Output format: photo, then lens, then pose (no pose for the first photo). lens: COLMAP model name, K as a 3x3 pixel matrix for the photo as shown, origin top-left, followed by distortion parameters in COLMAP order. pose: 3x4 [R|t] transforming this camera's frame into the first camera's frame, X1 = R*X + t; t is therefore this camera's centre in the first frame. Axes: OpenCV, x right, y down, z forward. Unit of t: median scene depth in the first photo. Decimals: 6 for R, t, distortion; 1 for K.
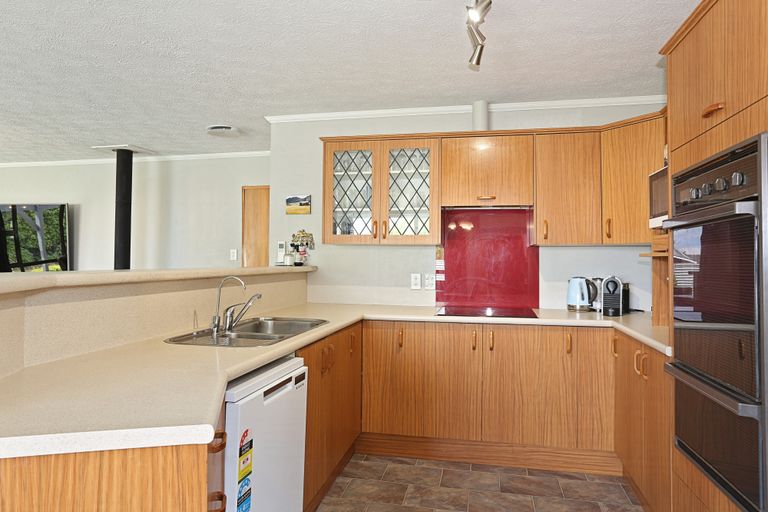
lens RADIAL K [[507.6, 0, 384.0], [0, 507.6, 256.0], [0, 0, 1]] dist [-0.015928, 0.003388]
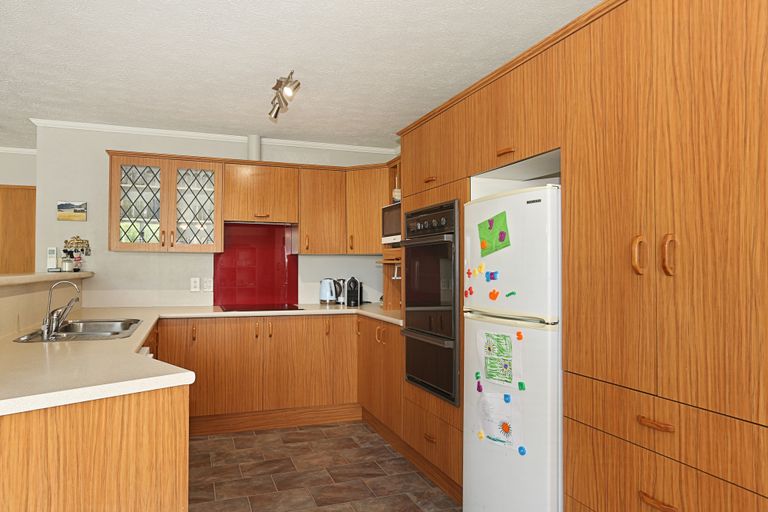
lens RADIAL K [[503.7, 0, 384.0], [0, 503.7, 256.0], [0, 0, 1]] dist [-0.049875, 0.000970]
pose [[0.842112, 0.007553, 0.539250, -0.206679], [-0.001427, 0.999930, -0.011777, -0.001616], [-0.539301, 0.009148, 0.842063, -0.188043]]
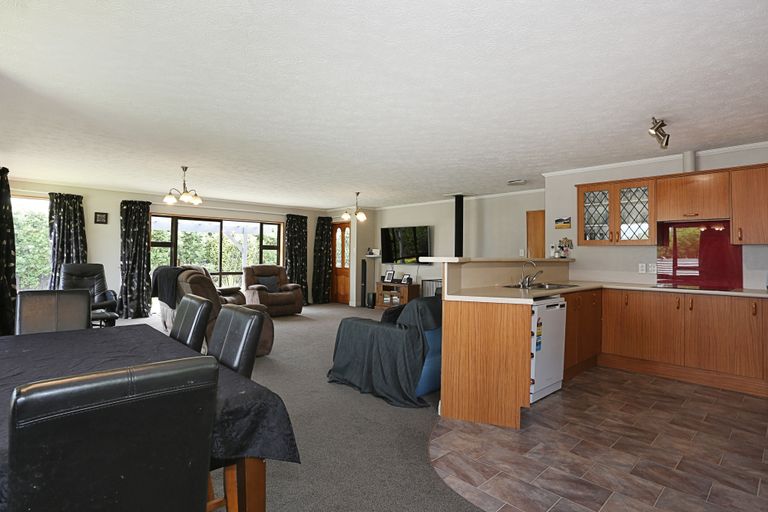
lens RADIAL K [[404.9, 0, 383.7], [0, 404.9, 246.7], [0, 0, 1]] dist [-0.002909, 0.000452]
pose [[0.829404, -0.012679, -0.558506, 0.111252], [-0.000189, 0.999736, -0.022975, 0.013581], [0.558649, 0.019161, 0.829183, -0.568239]]
